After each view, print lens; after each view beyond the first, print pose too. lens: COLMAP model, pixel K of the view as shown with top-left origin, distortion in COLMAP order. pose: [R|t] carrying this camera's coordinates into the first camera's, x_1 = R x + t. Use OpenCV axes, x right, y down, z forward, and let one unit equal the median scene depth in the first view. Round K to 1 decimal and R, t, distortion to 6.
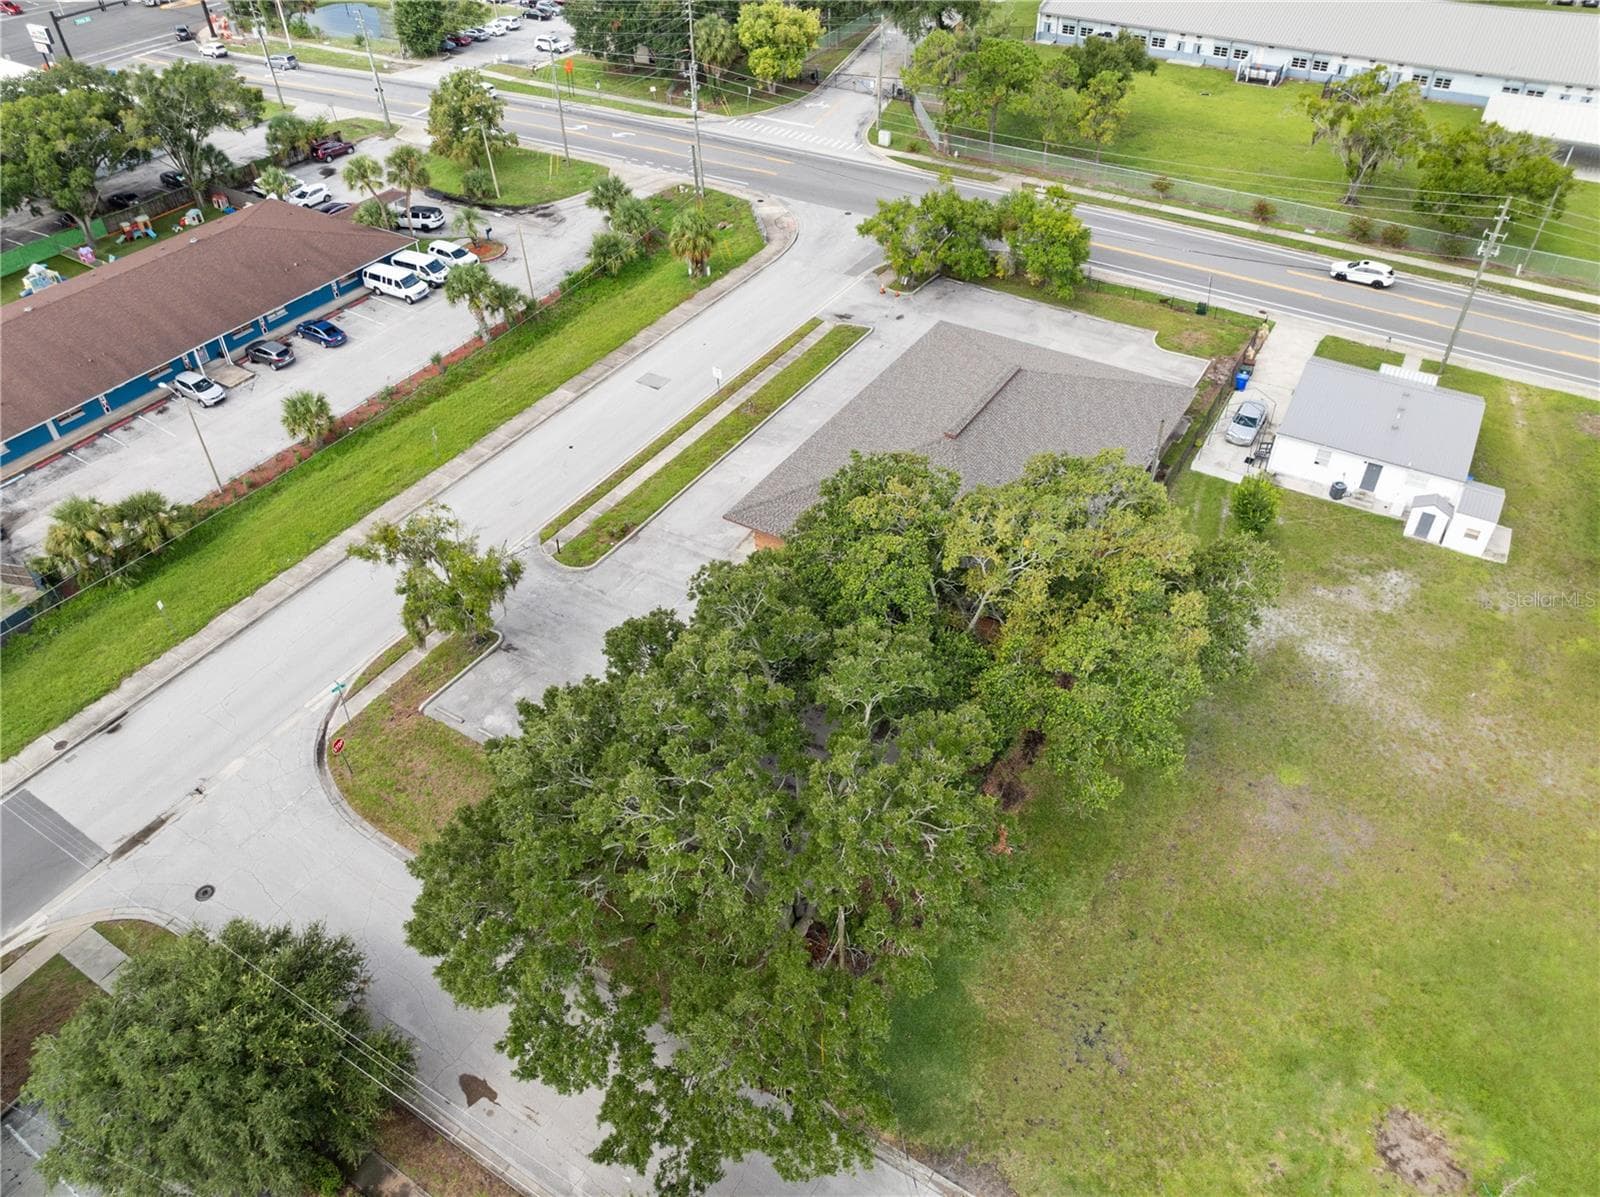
lens RADIAL K [[1126.0, 0, 809.0], [0, 1126.0, 591.8], [0, 0, 1]] dist [-0.027200, -0.012153]
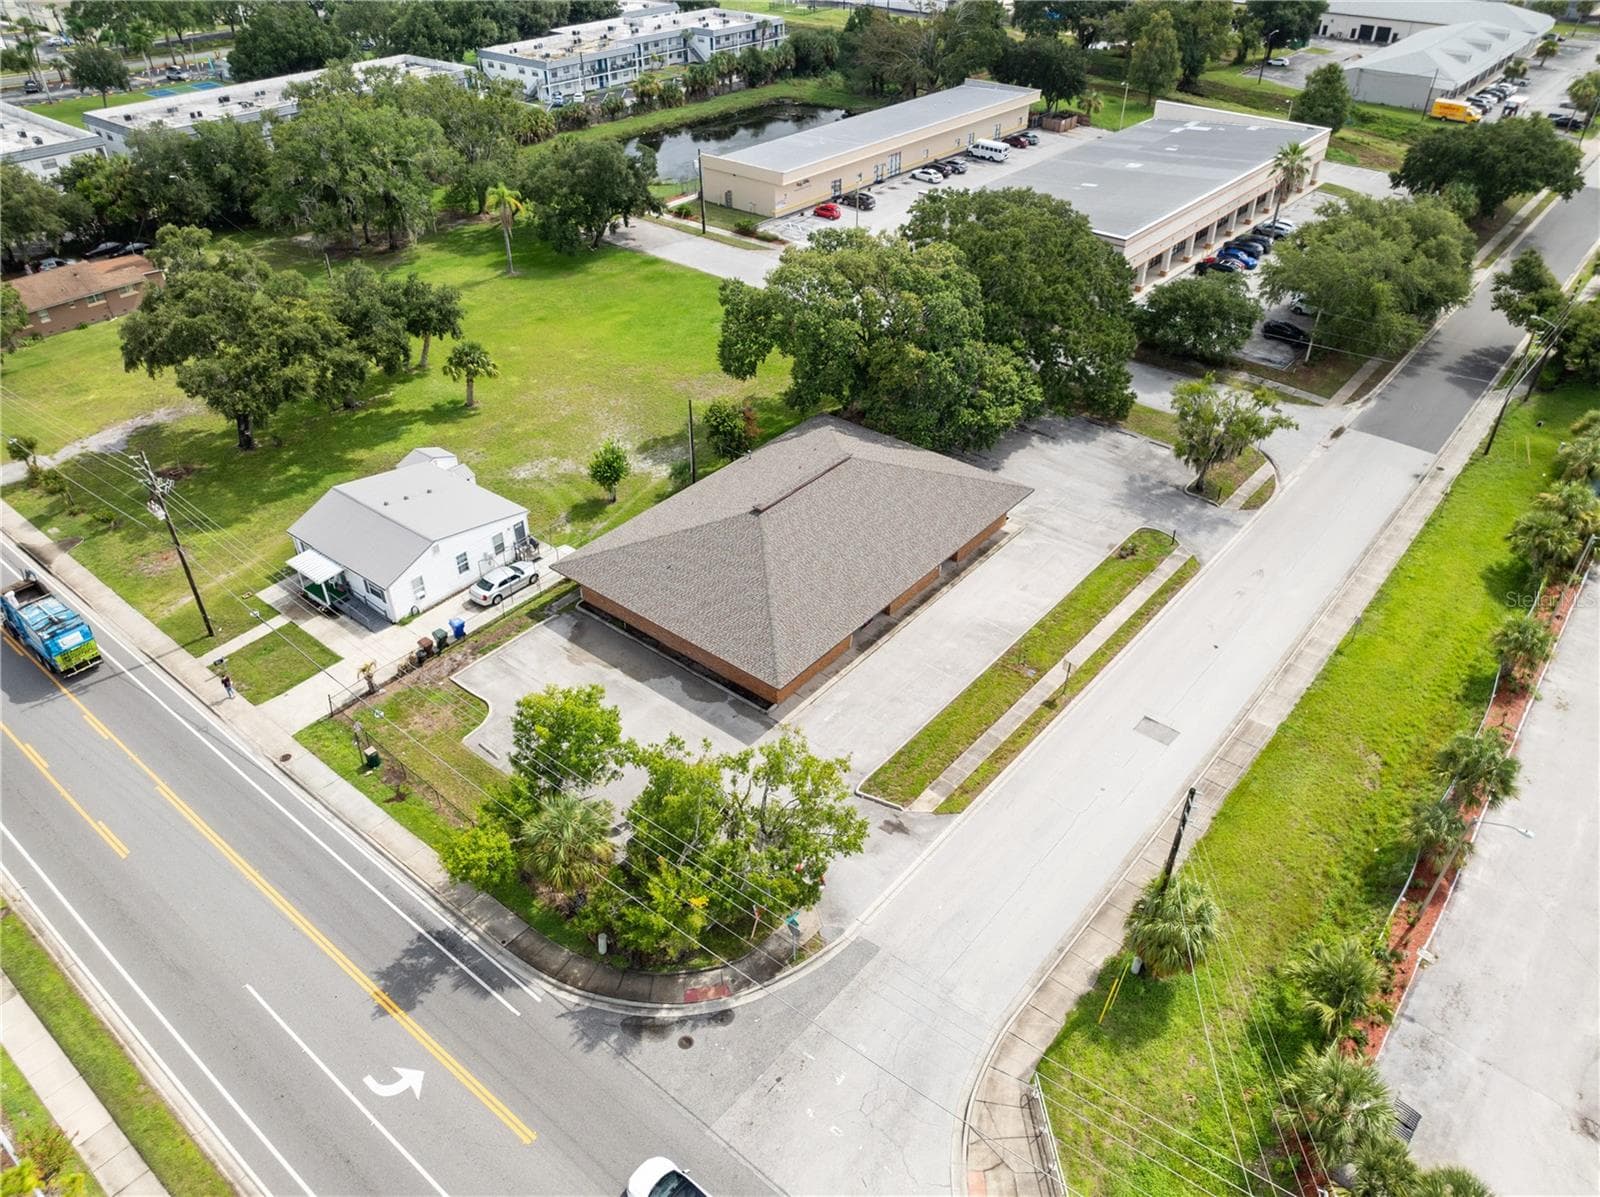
lens RADIAL K [[1126.0, 0, 809.0], [0, 1126.0, 591.8], [0, 0, 1]] dist [-0.027200, -0.012153]
pose [[-0.991471, -0.068579, 0.110827, 0.018969], [0.091047, 0.243983, 0.965496, -0.953072], [-0.093252, 0.967352, -0.235659, 1.084042]]
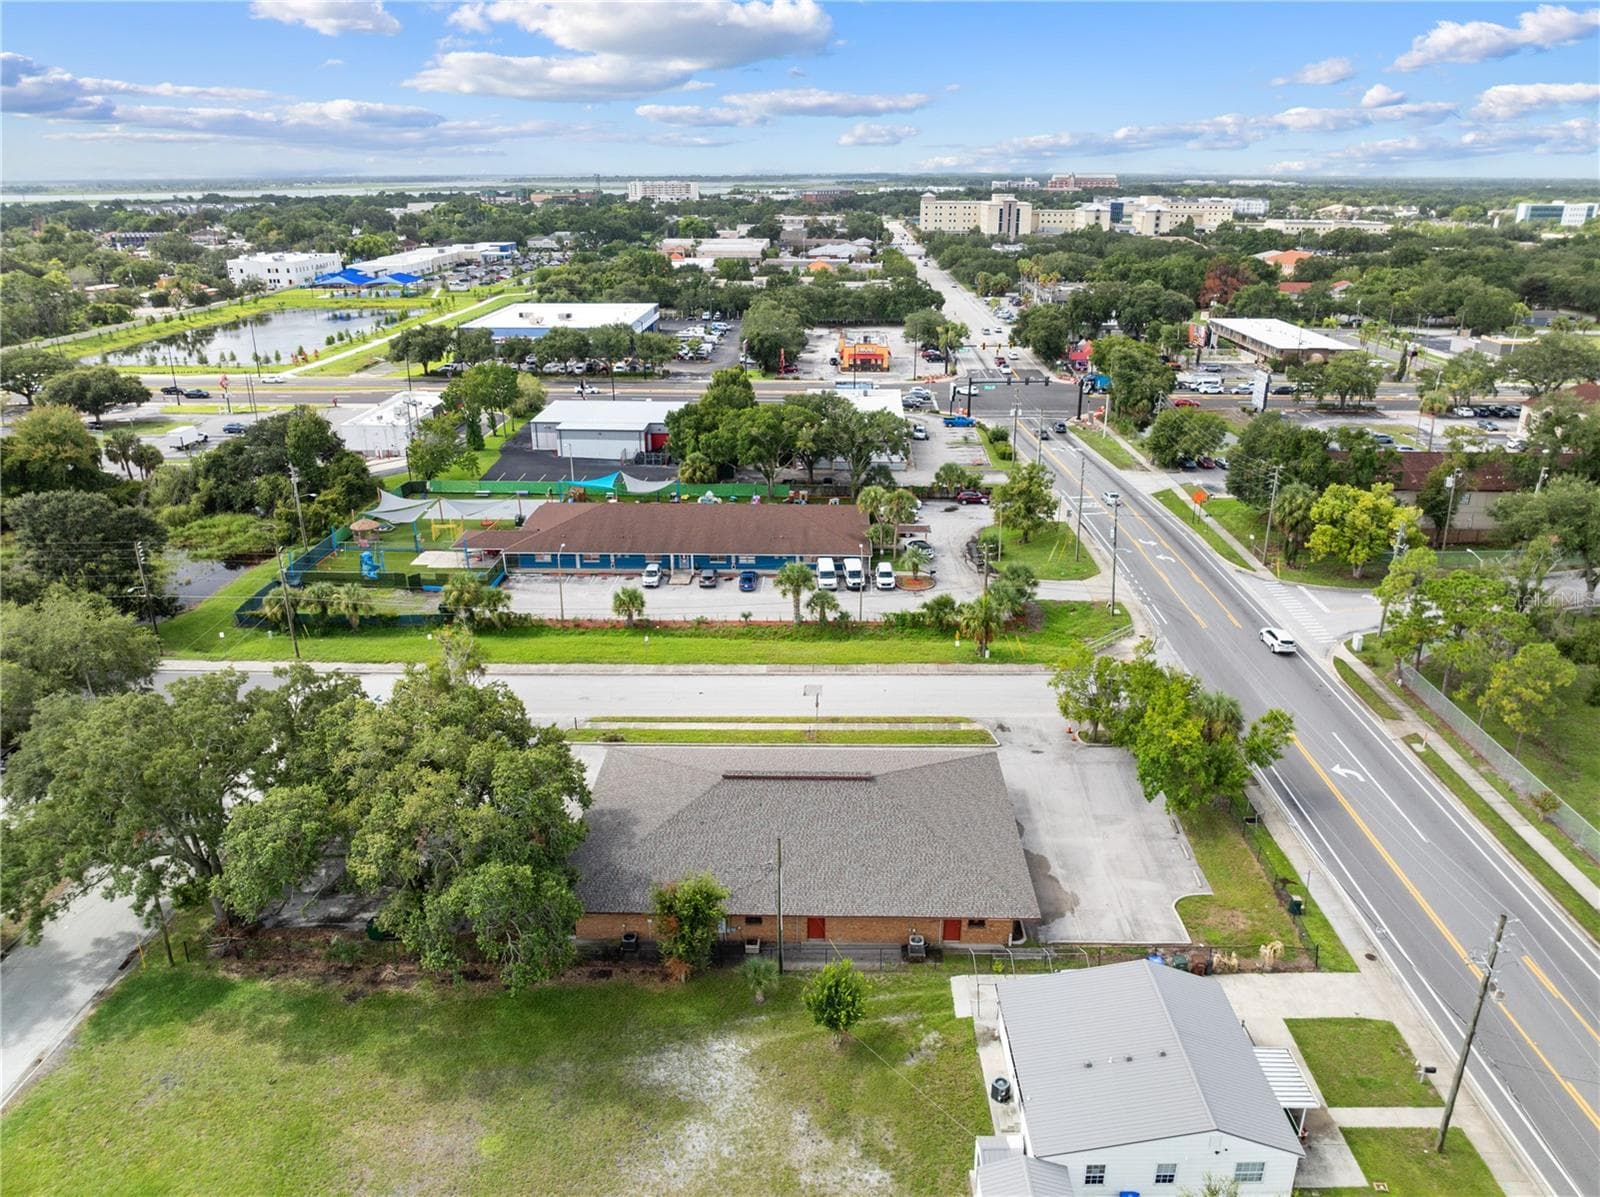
lens RADIAL K [[1126.0, 0, 809.0], [0, 1126.0, 591.8], [0, 0, 1]] dist [-0.027200, -0.012153]
pose [[0.501624, 0.313752, -0.806184, 0.763586], [-0.565470, 0.824182, -0.031091, -0.228287], [0.654688, 0.471469, 0.590847, 0.241162]]
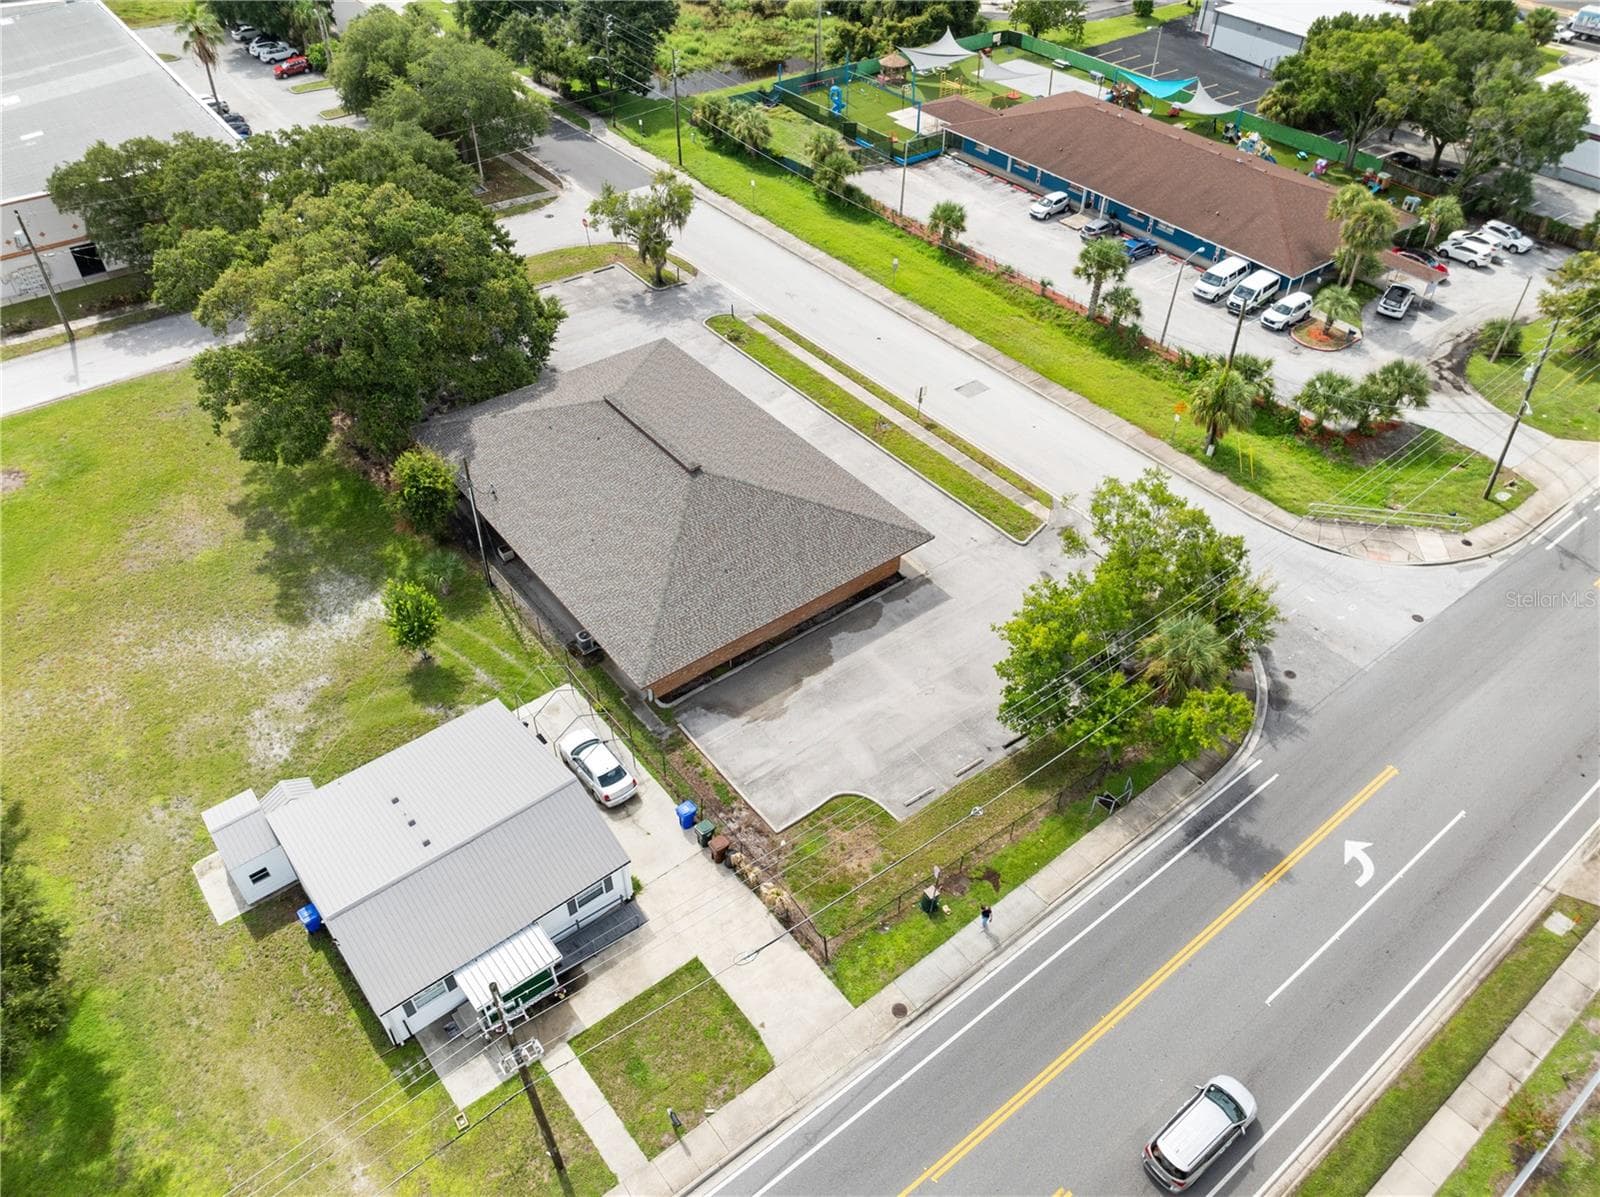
lens RADIAL K [[1126.0, 0, 809.0], [0, 1126.0, 591.8], [0, 0, 1]] dist [-0.027200, -0.012153]
pose [[-0.350523, 0.628032, -0.694773, 0.683916], [-0.615904, 0.404283, 0.676179, -0.673025], [0.705547, 0.664930, 0.245097, 0.758454]]
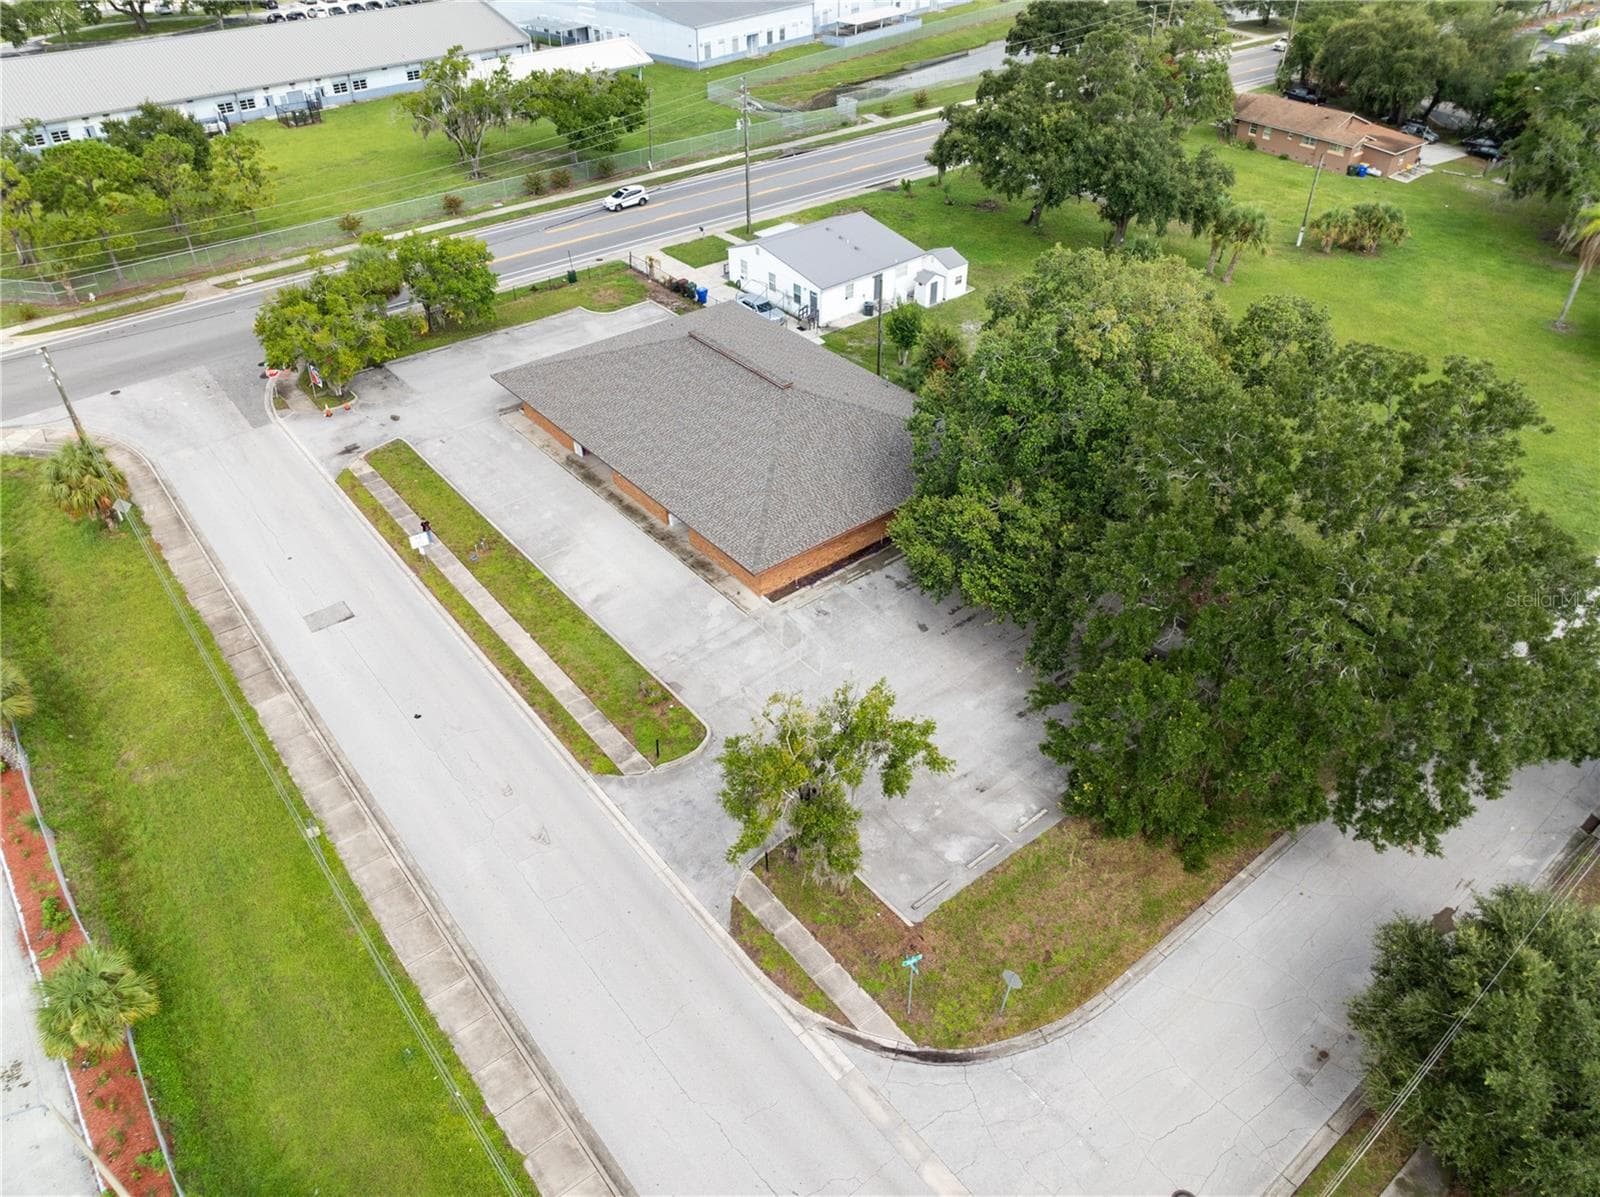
lens RADIAL K [[1126.0, 0, 809.0], [0, 1126.0, 591.8], [0, 0, 1]] dist [-0.027200, -0.012153]
pose [[0.325935, -0.565017, 0.757973, -0.546636], [0.611856, 0.737266, 0.286478, -0.210687], [-0.720693, 0.370397, 0.586010, 0.361649]]
